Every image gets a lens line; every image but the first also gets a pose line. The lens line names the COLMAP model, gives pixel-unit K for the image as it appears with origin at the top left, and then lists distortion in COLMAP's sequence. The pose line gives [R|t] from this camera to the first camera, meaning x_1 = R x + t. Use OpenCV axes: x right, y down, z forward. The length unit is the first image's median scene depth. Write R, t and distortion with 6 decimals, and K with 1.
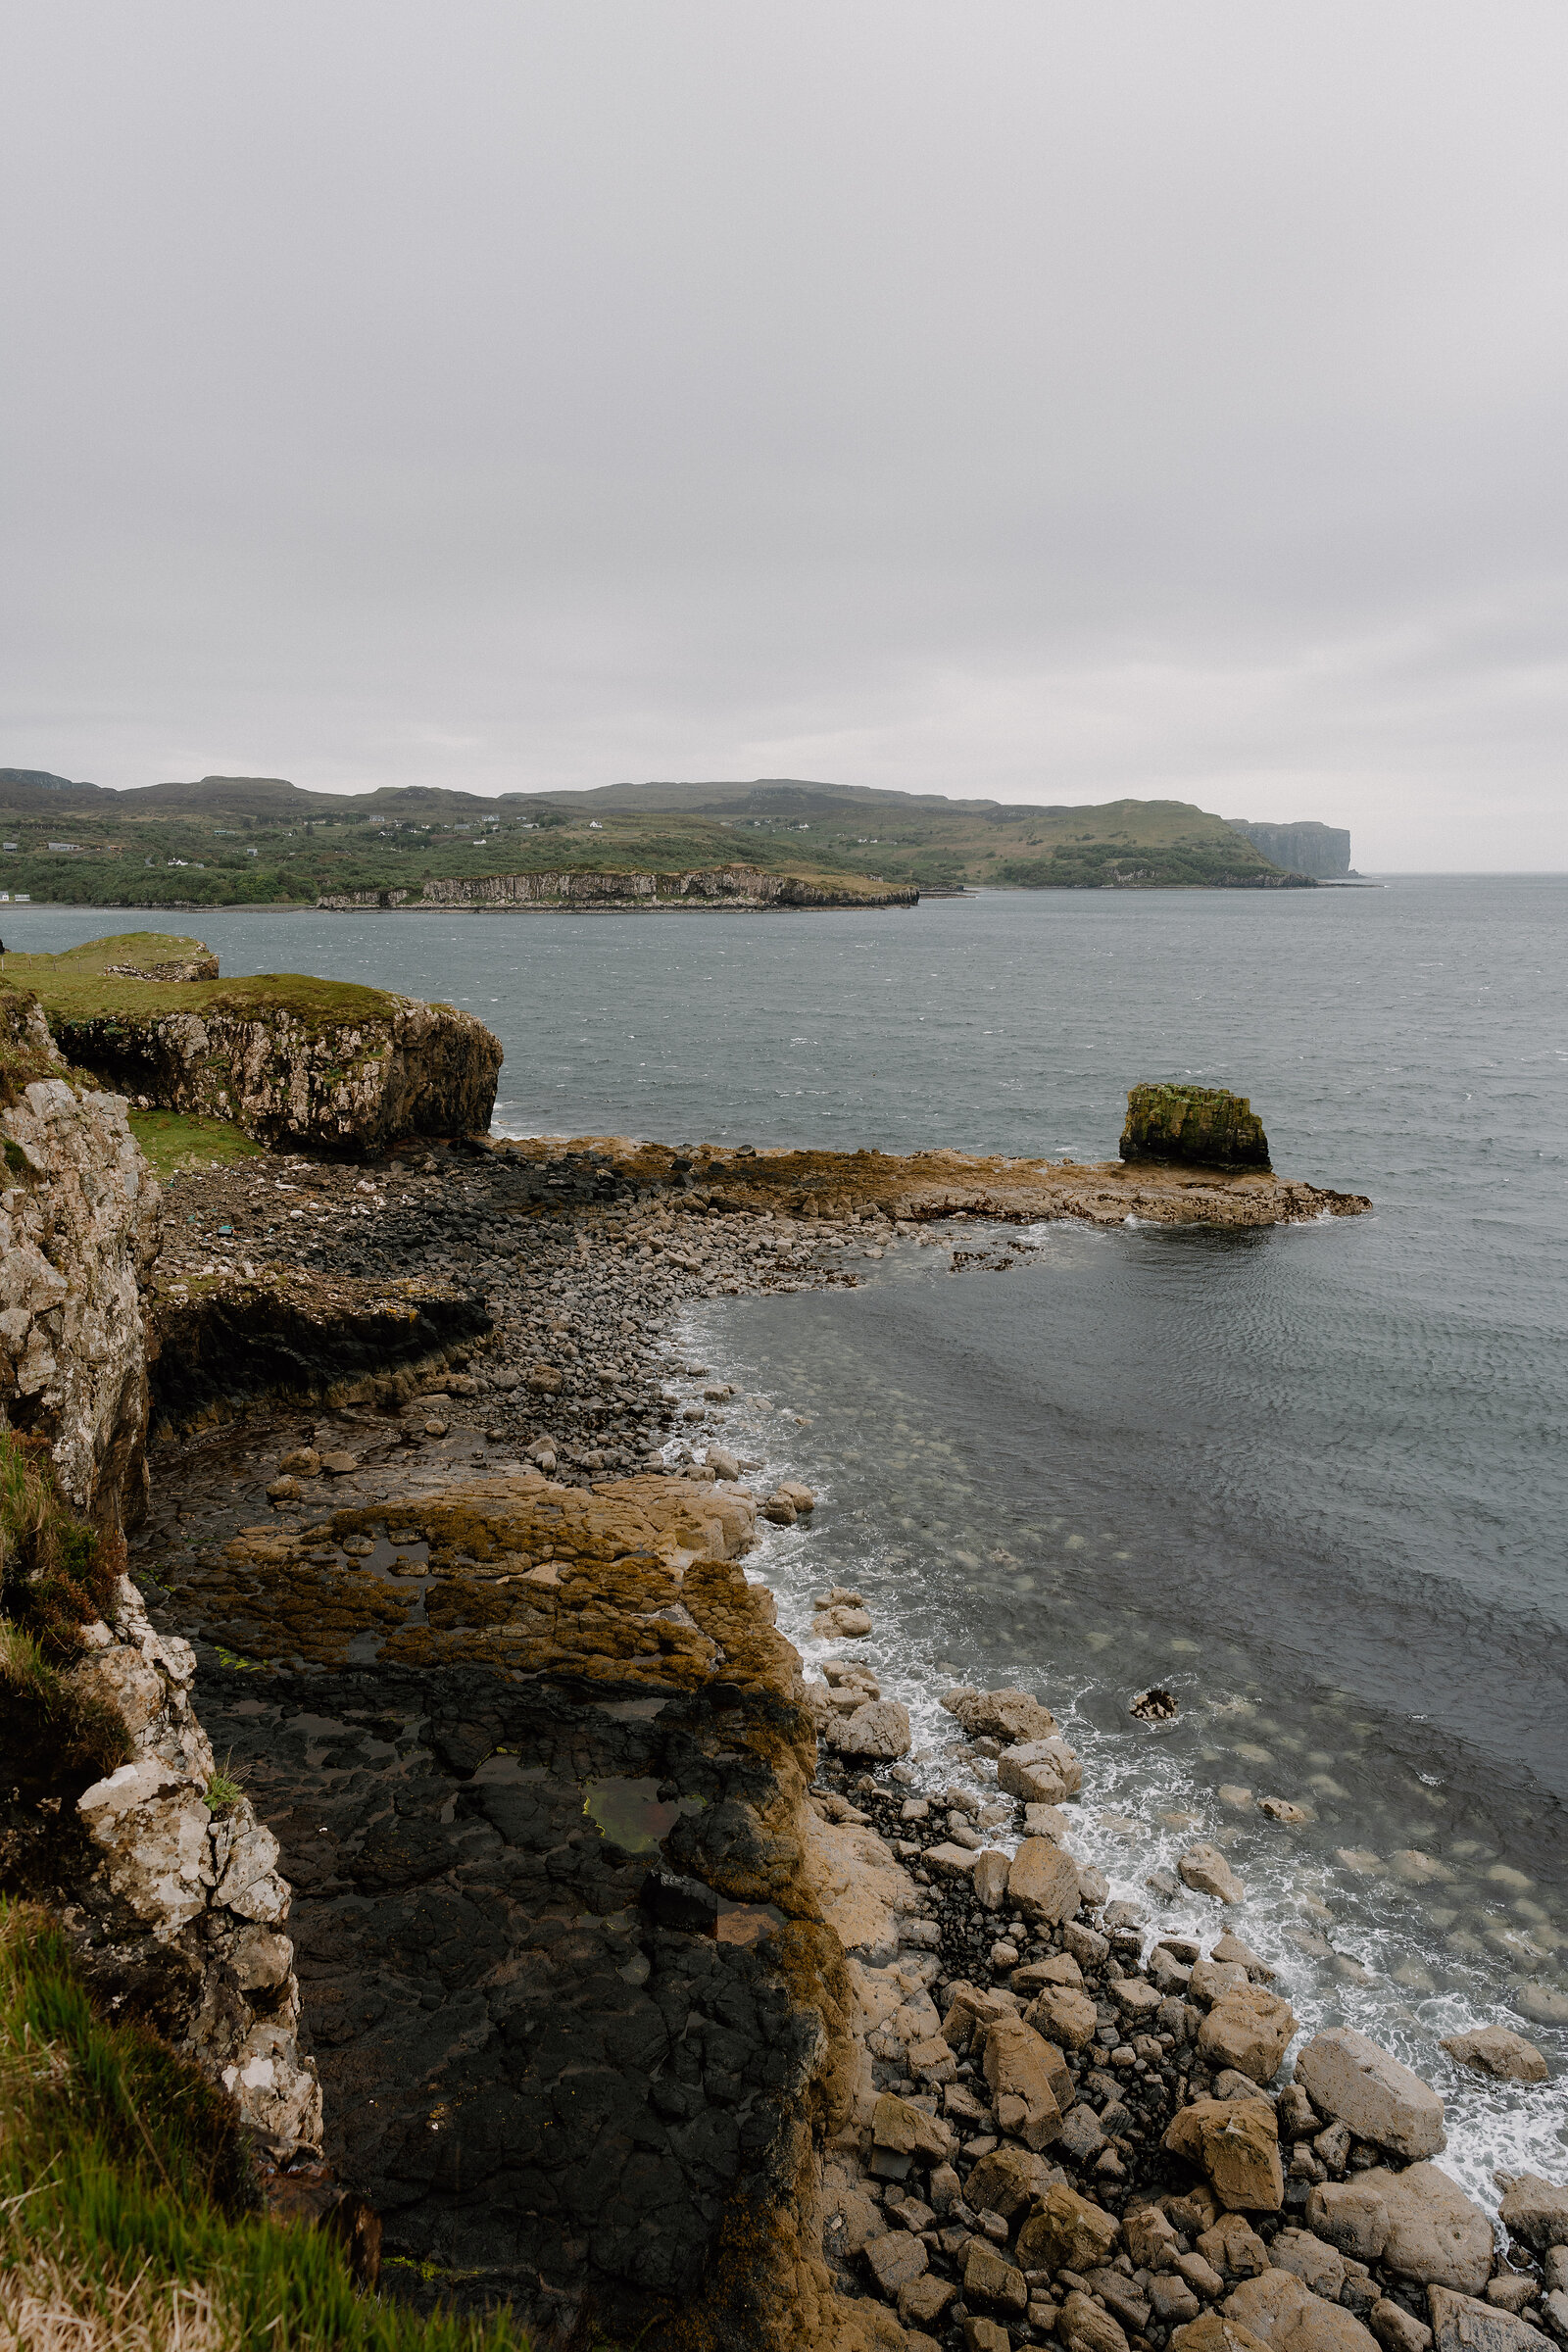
lens RADIAL K [[1555.6, 0, 786.1], [0, 1555.6, 1183.9], [0, 0, 1]] dist [-0.003269, -0.000971]
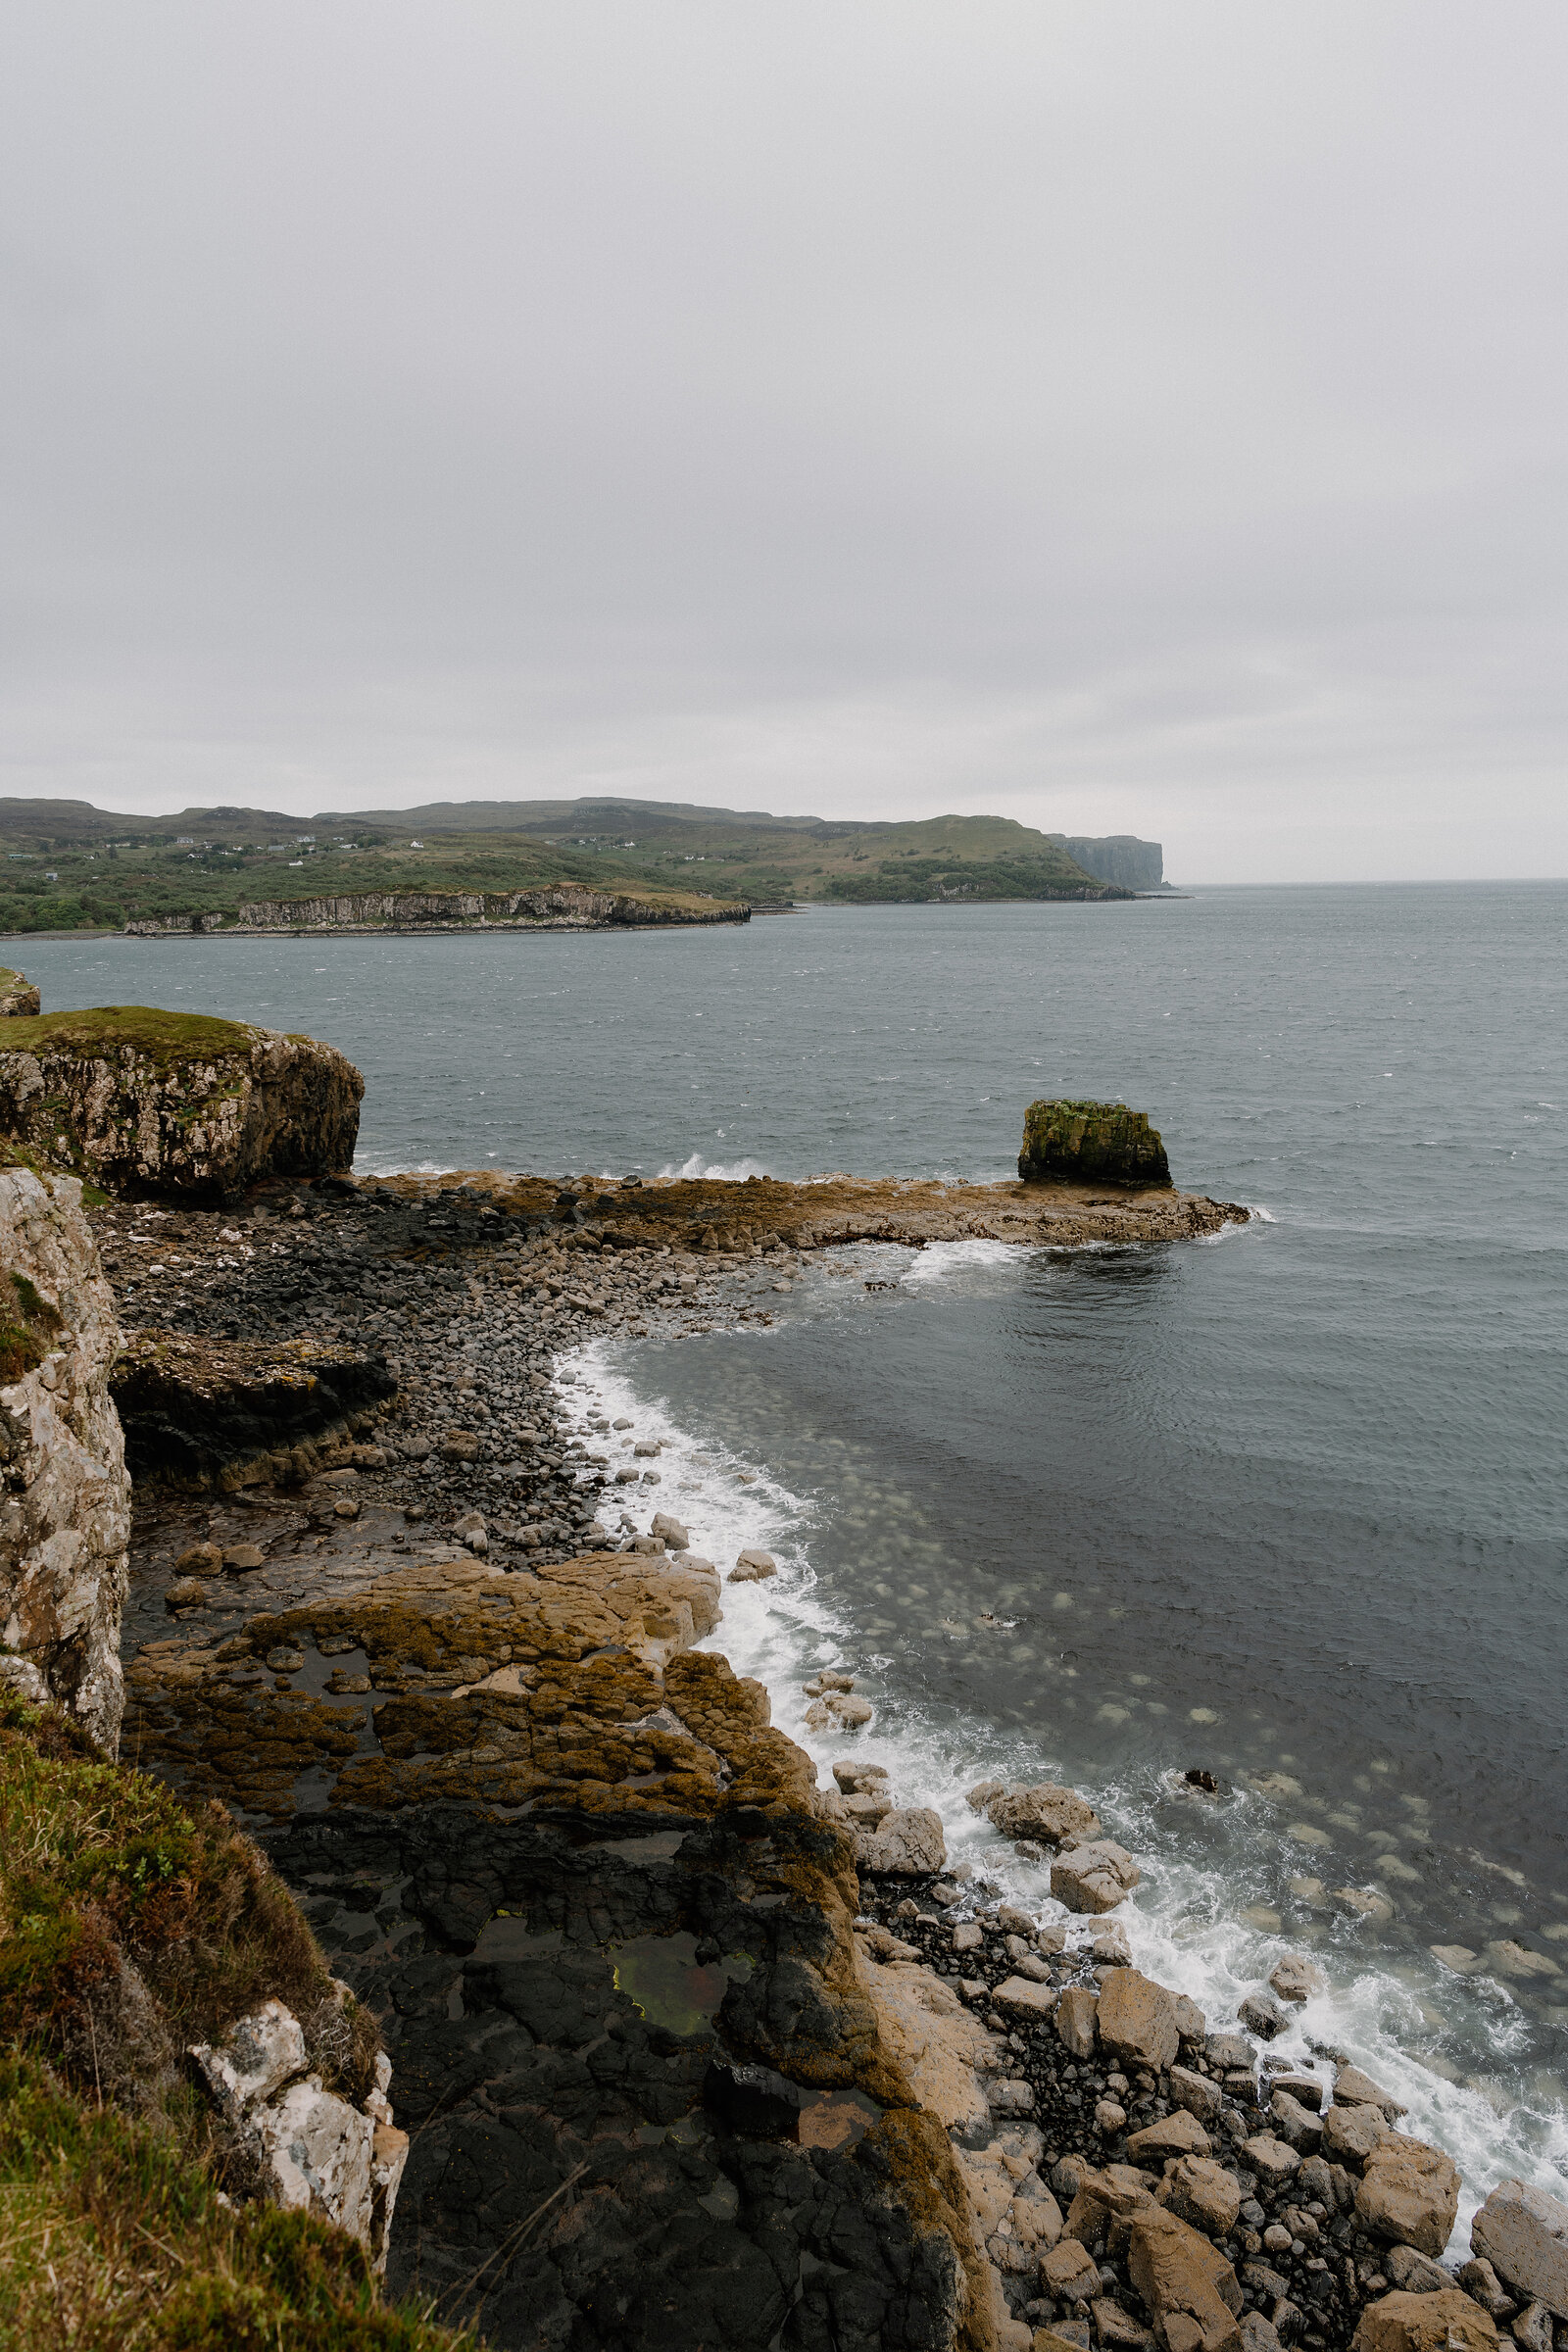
lens RADIAL K [[1562.5, 0, 784.0], [0, 1562.5, 1176.0], [0, 0, 1]] dist [-0.001033, 0.002757]
pose [[0.994011, -0.031193, 0.104732, -0.042845], [0.032915, 0.999349, -0.014760, -0.009522], [-0.104204, 0.018119, 0.994391, 0.048561]]
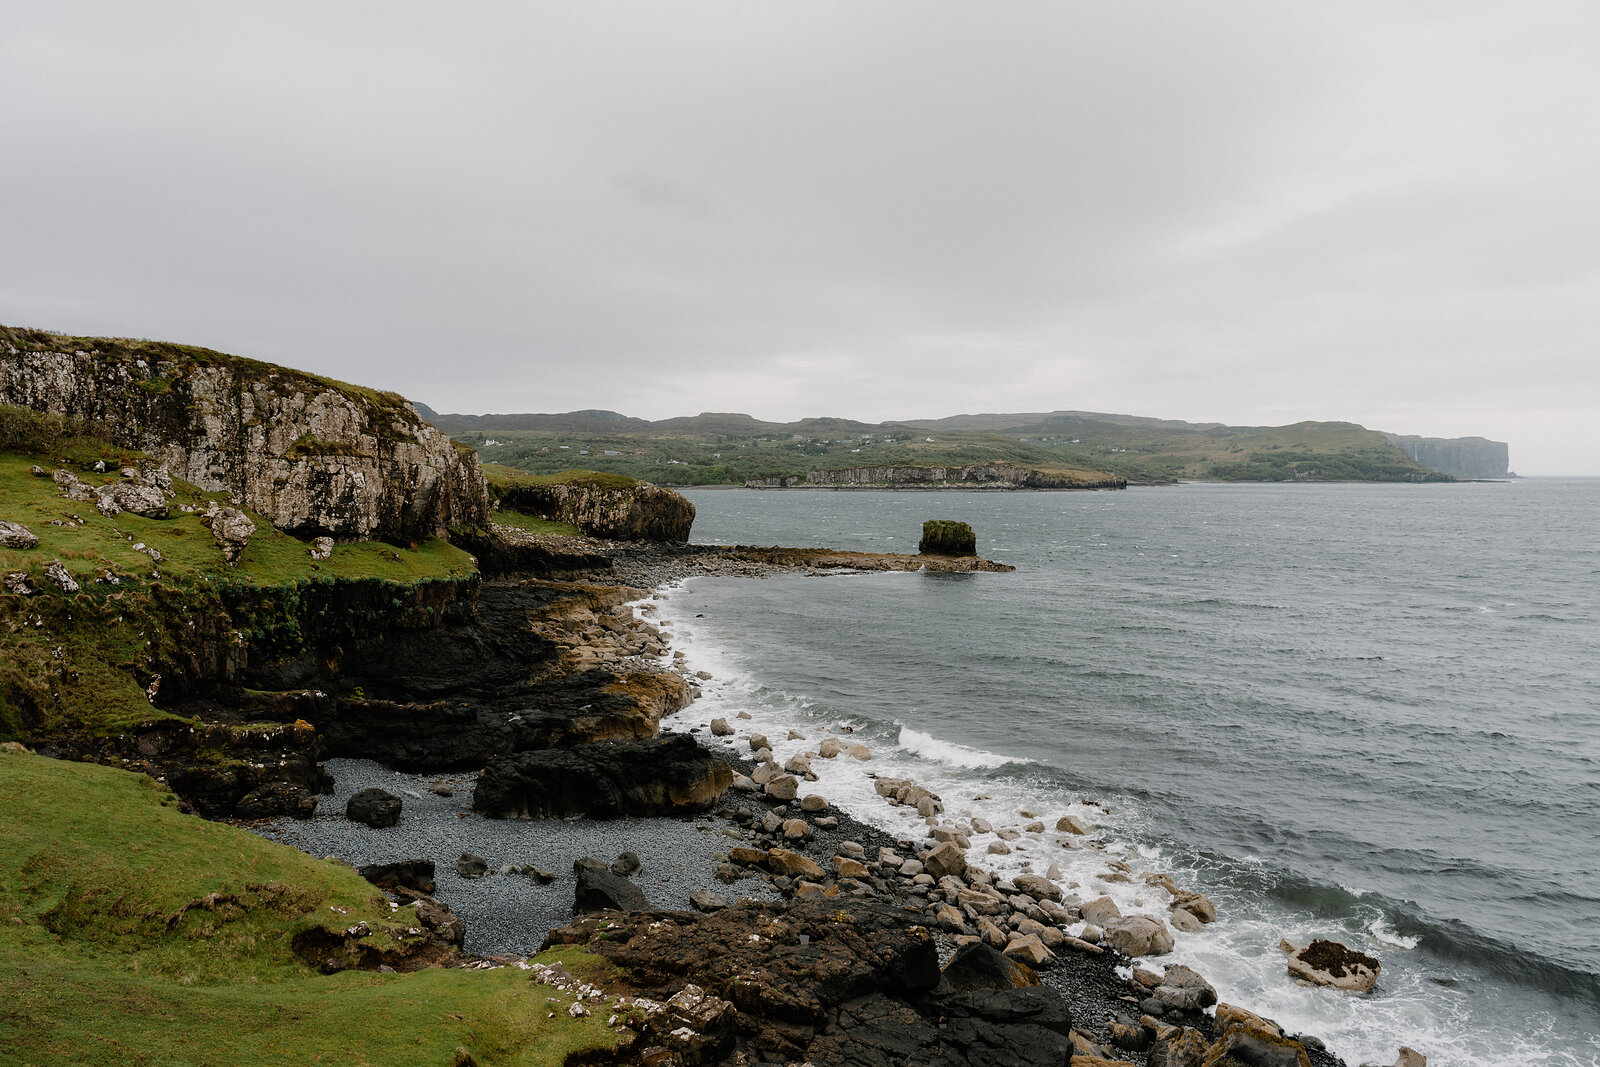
lens RADIAL K [[1062.9, 0, 800.0], [0, 1062.9, 533.5], [0, 0, 1]] dist [-0.001033, 0.002757]
pose [[0.965491, 0.018746, -0.259762, 0.563946], [-0.055257, 0.989443, -0.133975, 0.226863], [0.254508, 0.143705, 0.956334, -0.731495]]
